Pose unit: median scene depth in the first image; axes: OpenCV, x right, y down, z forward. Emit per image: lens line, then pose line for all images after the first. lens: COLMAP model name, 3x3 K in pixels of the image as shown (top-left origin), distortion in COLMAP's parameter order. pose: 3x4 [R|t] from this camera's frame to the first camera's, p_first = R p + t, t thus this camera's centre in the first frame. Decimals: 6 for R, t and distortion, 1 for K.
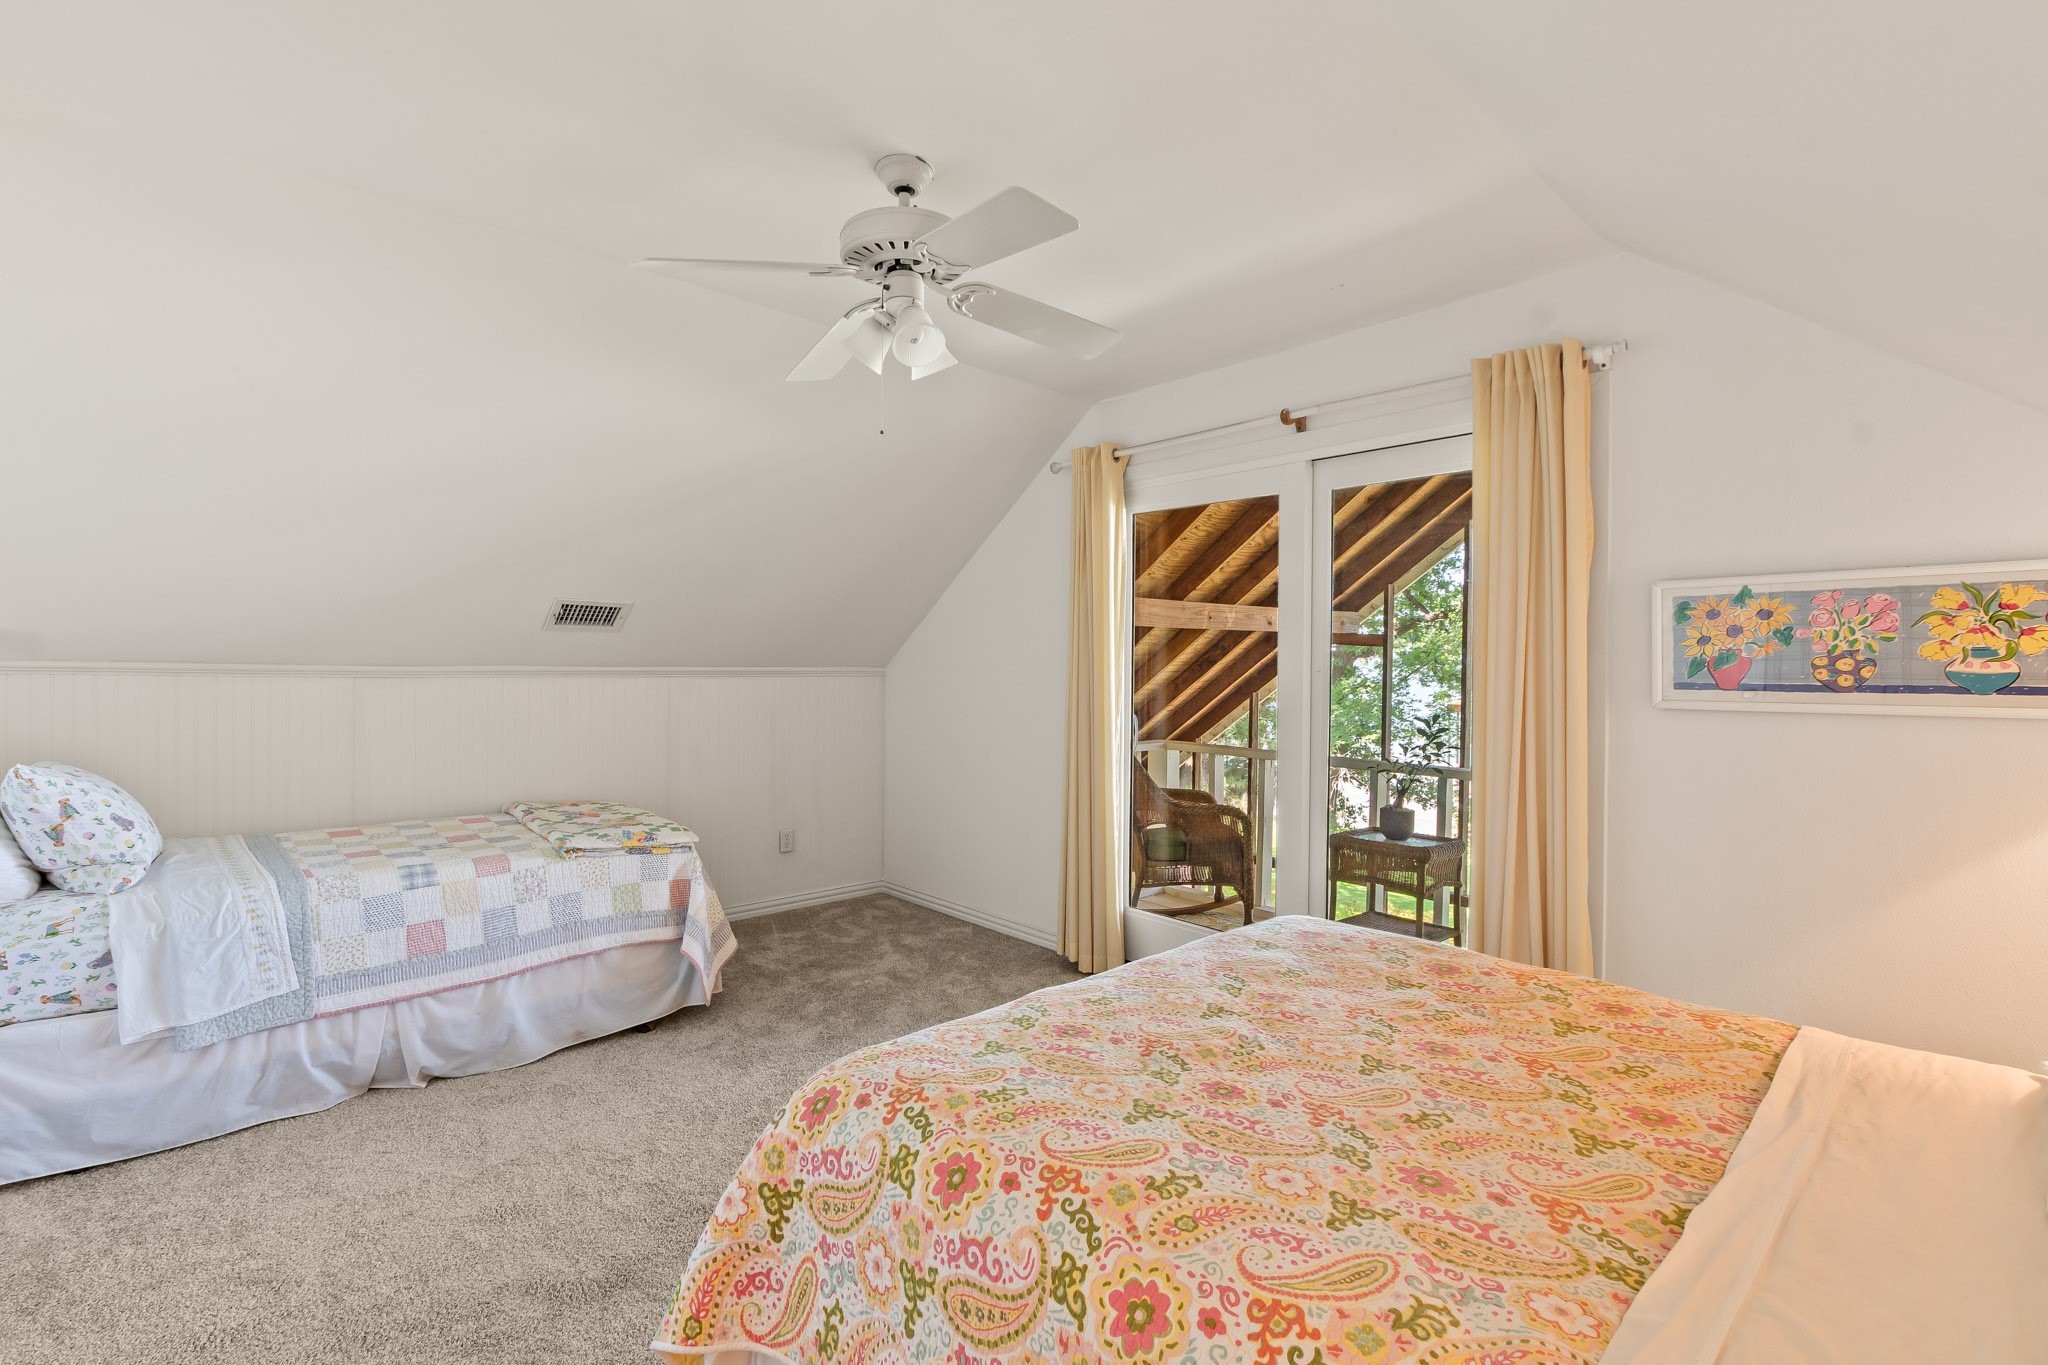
lens RADIAL K [[949.2, 0, 1022.6], [0, 949.2, 672.0], [0, 0, 1]] dist [0.005755, 0.000218]
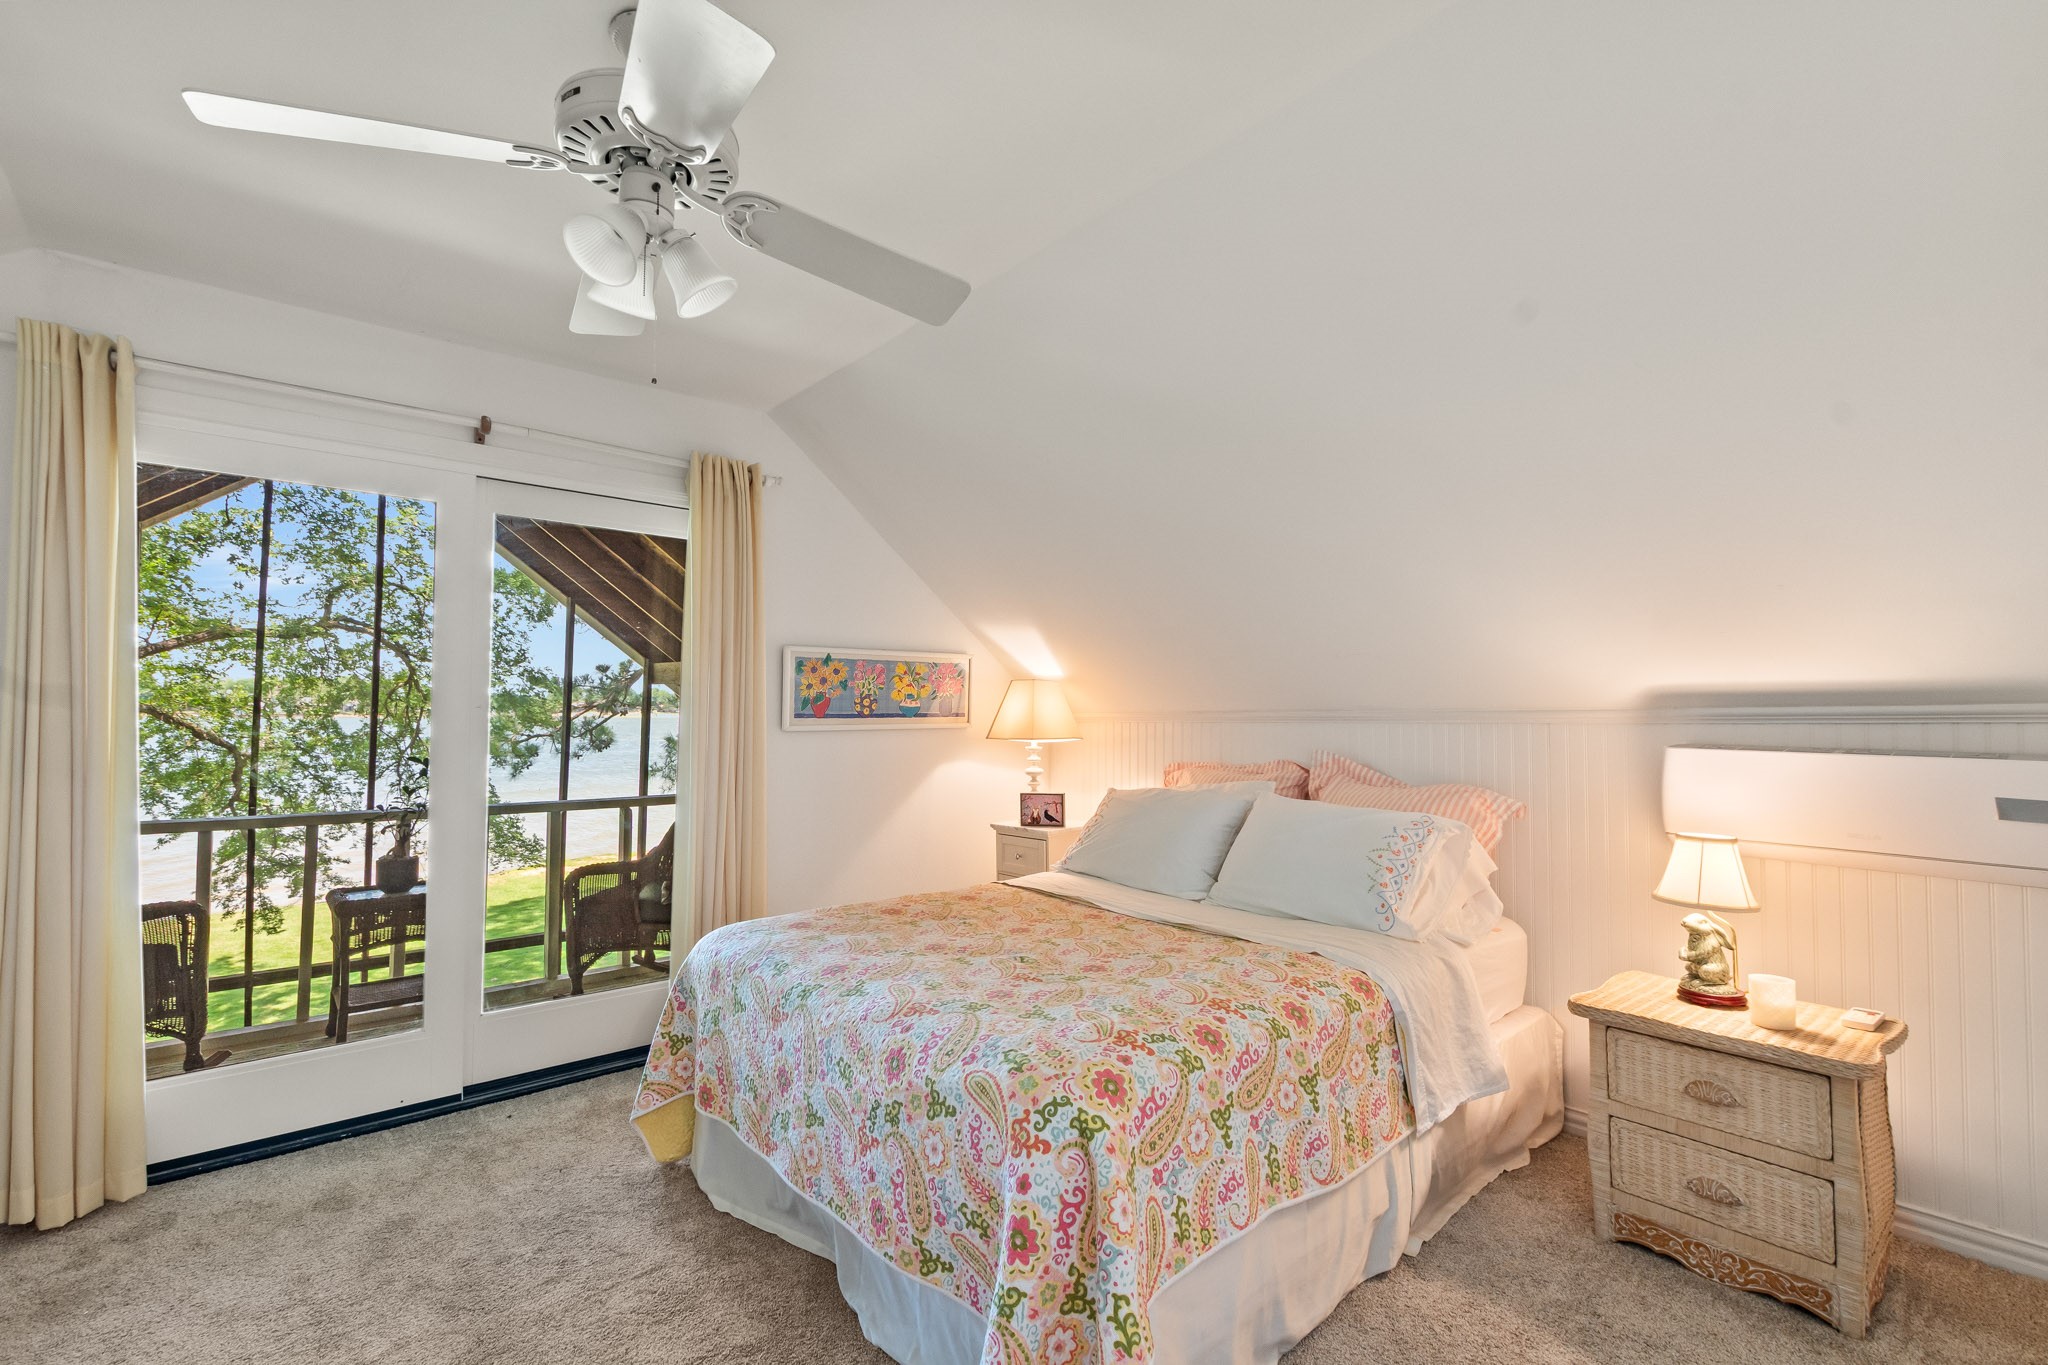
lens RADIAL K [[901.3, 0, 1022.0], [0, 901.3, 686.2], [0, 0, 1]] dist [0.010404, -0.005173]
pose [[0.014222, 0.020431, 0.999690, -0.821562], [0.002367, 0.999788, -0.020466, -0.002317], [-0.999896, 0.002657, 0.014171, 0.684399]]
